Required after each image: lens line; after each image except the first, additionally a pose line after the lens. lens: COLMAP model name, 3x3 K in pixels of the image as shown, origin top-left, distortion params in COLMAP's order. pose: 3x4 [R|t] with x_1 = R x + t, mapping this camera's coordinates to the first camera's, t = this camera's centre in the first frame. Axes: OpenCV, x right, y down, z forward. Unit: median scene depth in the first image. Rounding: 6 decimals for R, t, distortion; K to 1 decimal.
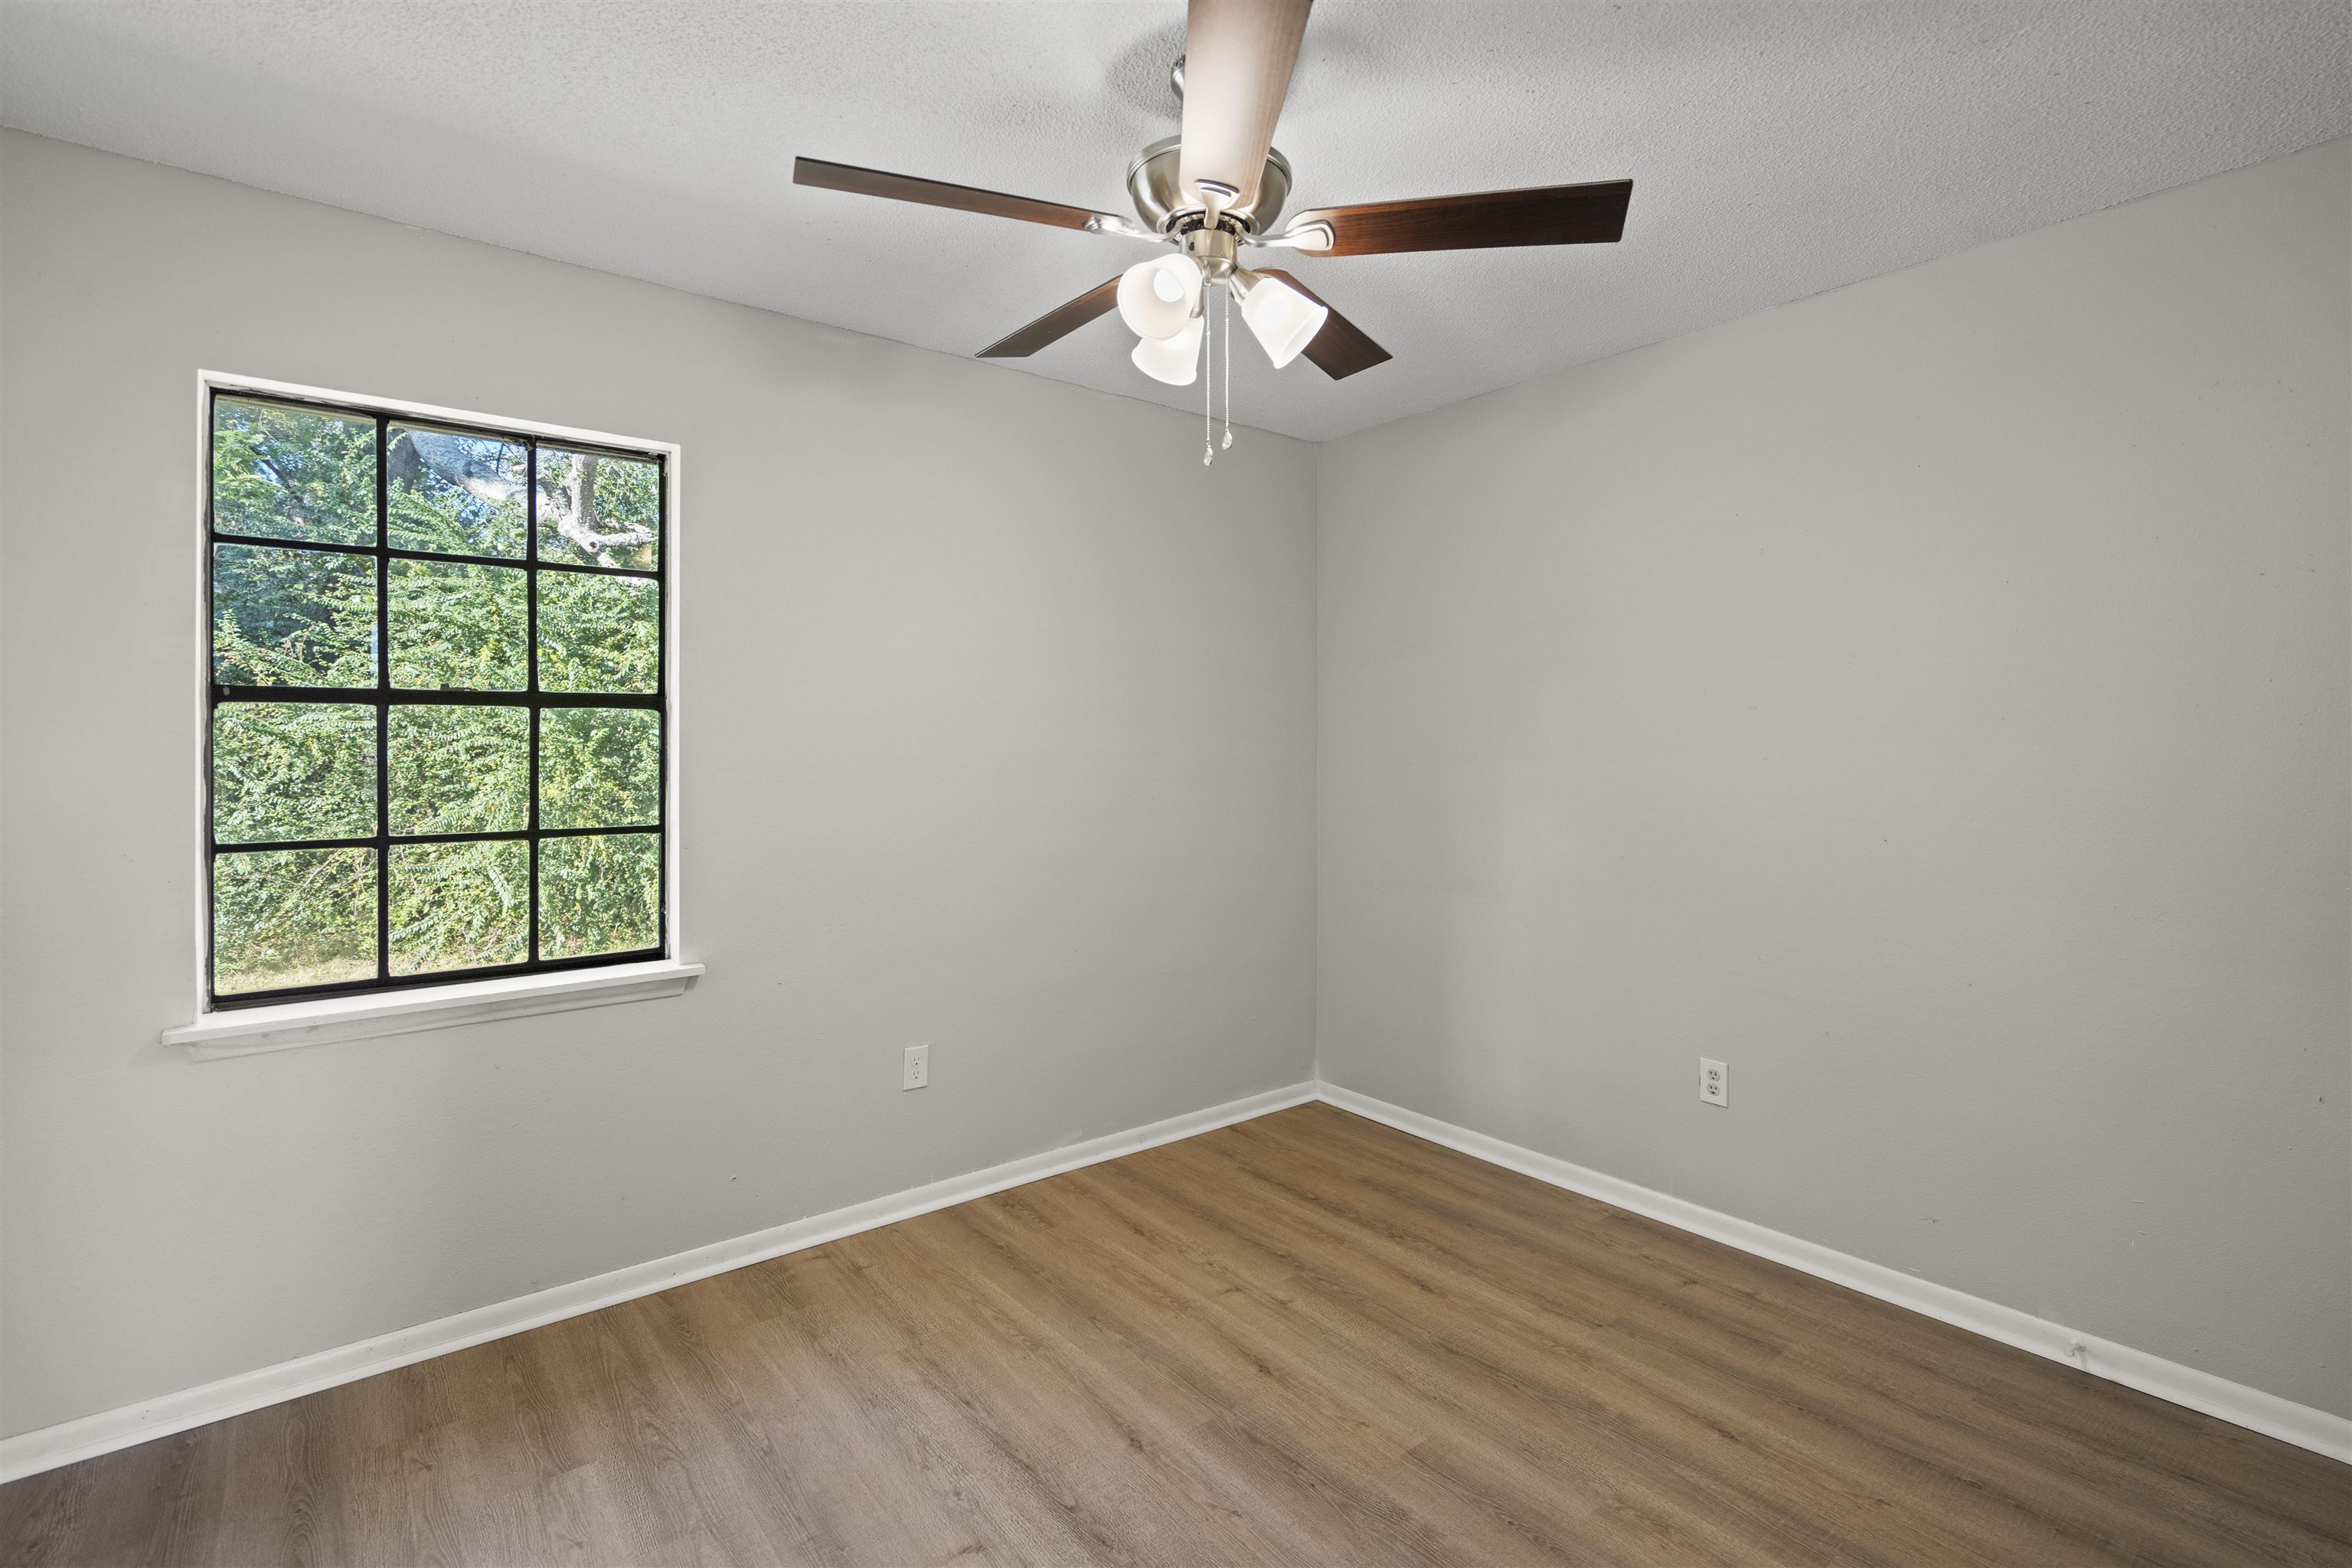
lens RADIAL K [[1079.9, 0, 1176.0], [0, 1079.9, 784.0], [0, 0, 1]] dist [0.001127, 0.029638]
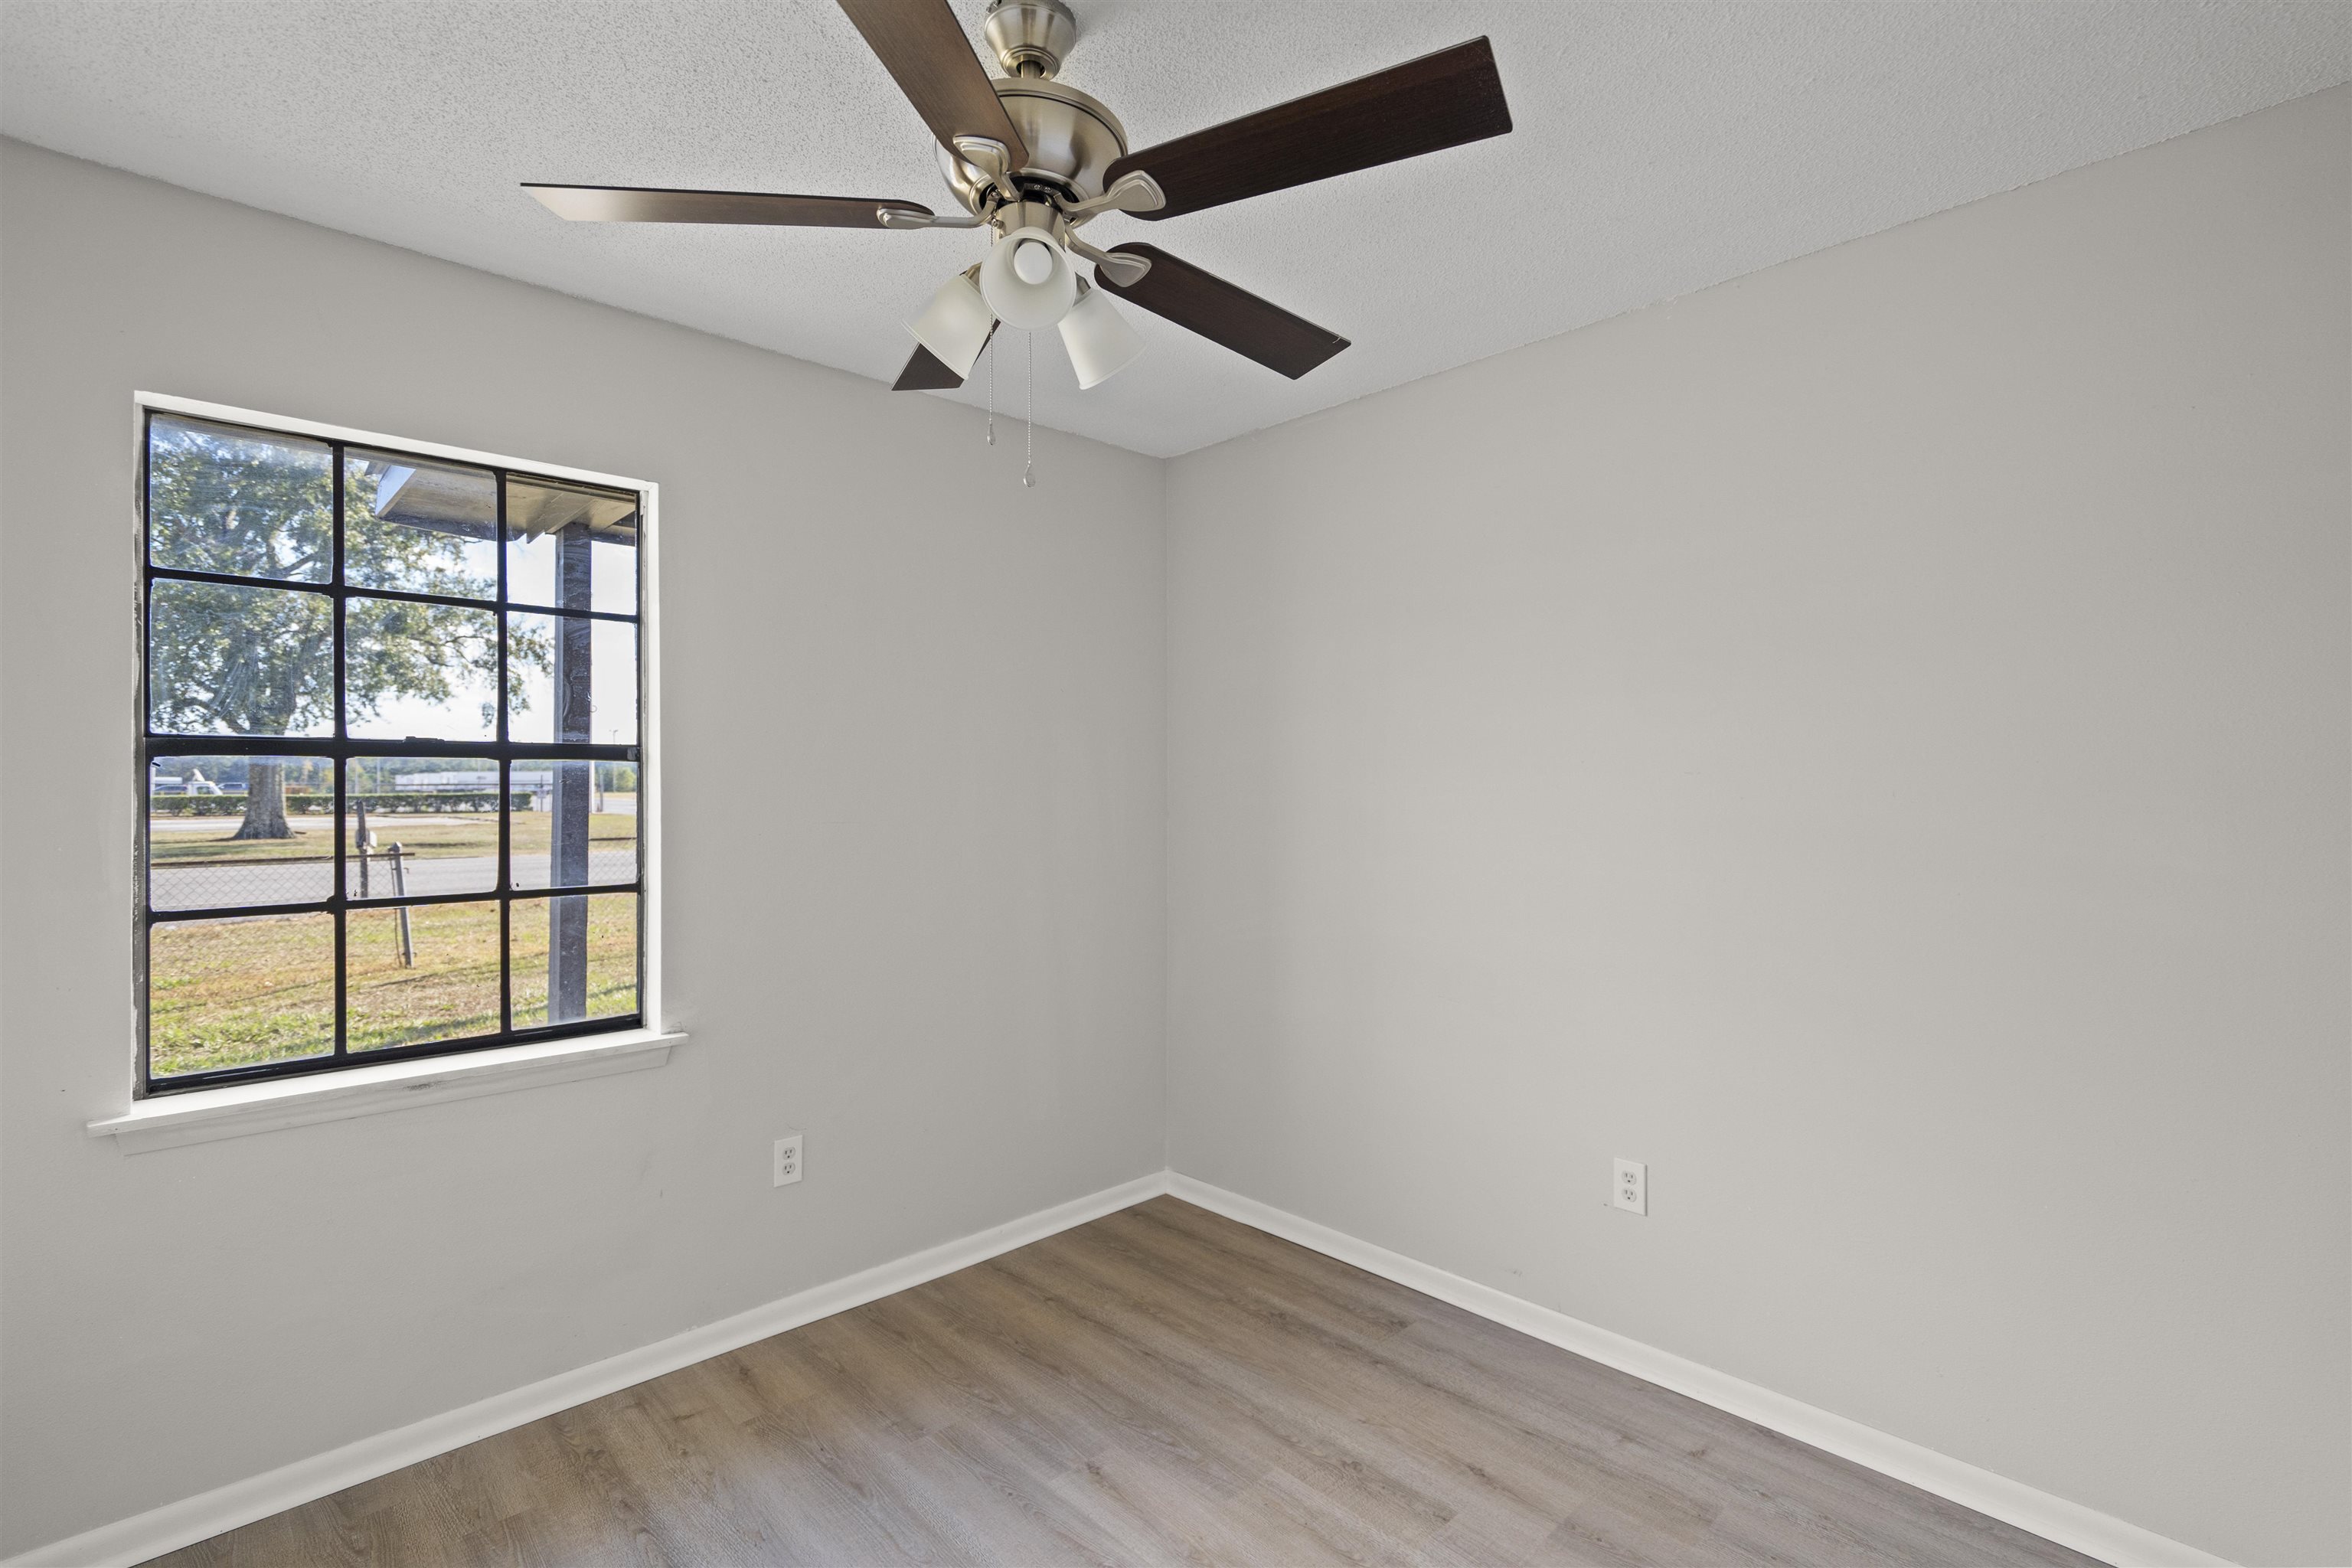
lens RADIAL K [[1251.4, 0, 1176.6], [0, 1251.4, 798.8], [0, 0, 1]] dist [0.015472, 0.000309]
pose [[0.984262, -0.004537, 0.176657, -0.210081], [0.010811, 0.999344, -0.034570, 0.007304], [-0.176384, 0.035936, 0.983665, -0.159438]]
